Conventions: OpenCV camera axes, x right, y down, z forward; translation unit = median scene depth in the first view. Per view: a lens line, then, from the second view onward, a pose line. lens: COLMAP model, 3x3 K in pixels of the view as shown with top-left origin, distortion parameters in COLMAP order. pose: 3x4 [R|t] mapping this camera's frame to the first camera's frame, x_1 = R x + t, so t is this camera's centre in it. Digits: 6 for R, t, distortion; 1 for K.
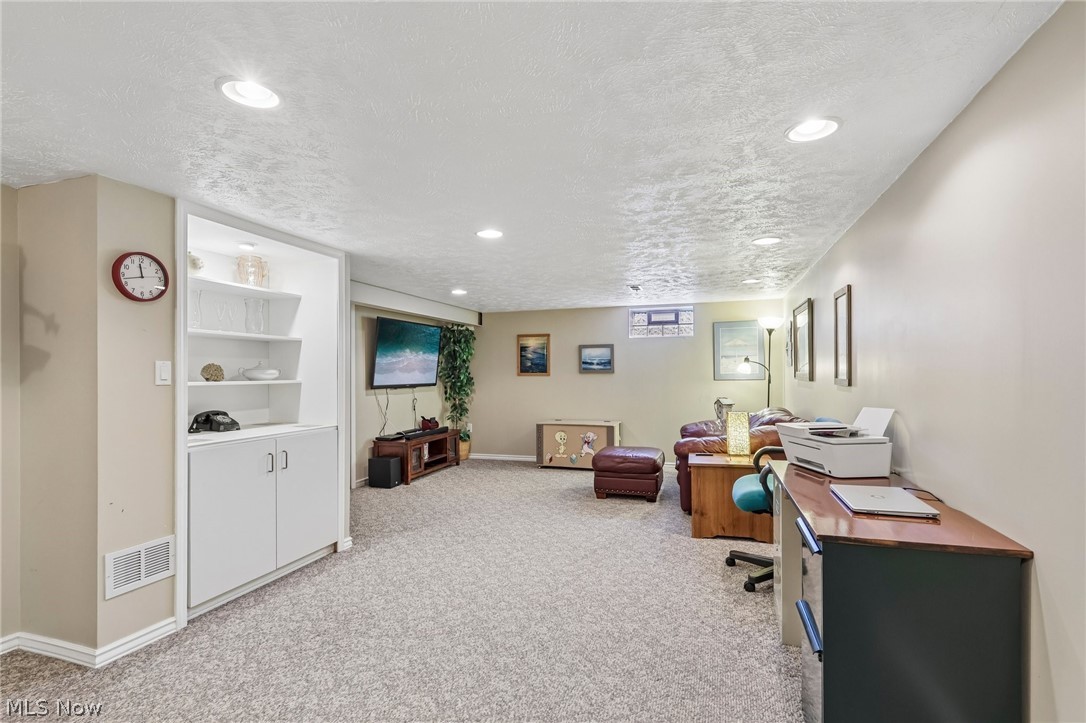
lens RADIAL K [[510.5, 0, 538.7], [0, 510.5, 372.6], [0, 0, 1]] dist [-0.000633, 0.000919]
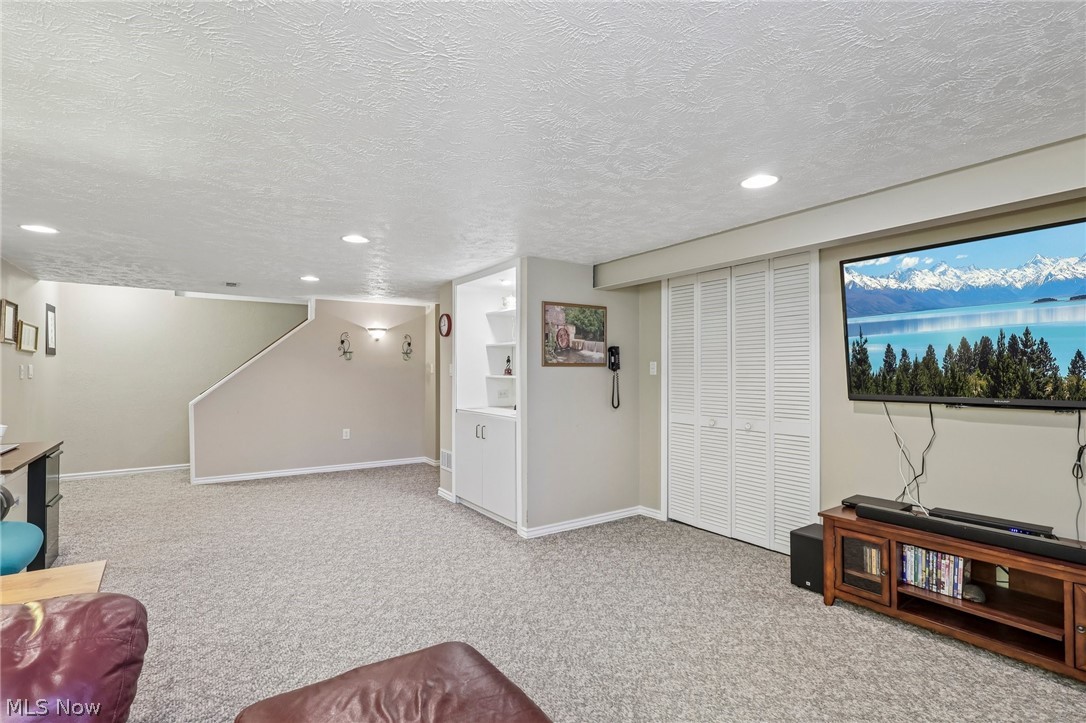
lens RADIAL K [[510.5, 0, 538.7], [0, 510.5, 372.6], [0, 0, 1]] dist [-0.000633, 0.000919]
pose [[-0.601920, 0.003806, -0.798547, 0.450045], [0.002712, 0.999993, 0.002722, 0.003567], [0.798552, -0.000527, -0.601926, 1.688512]]
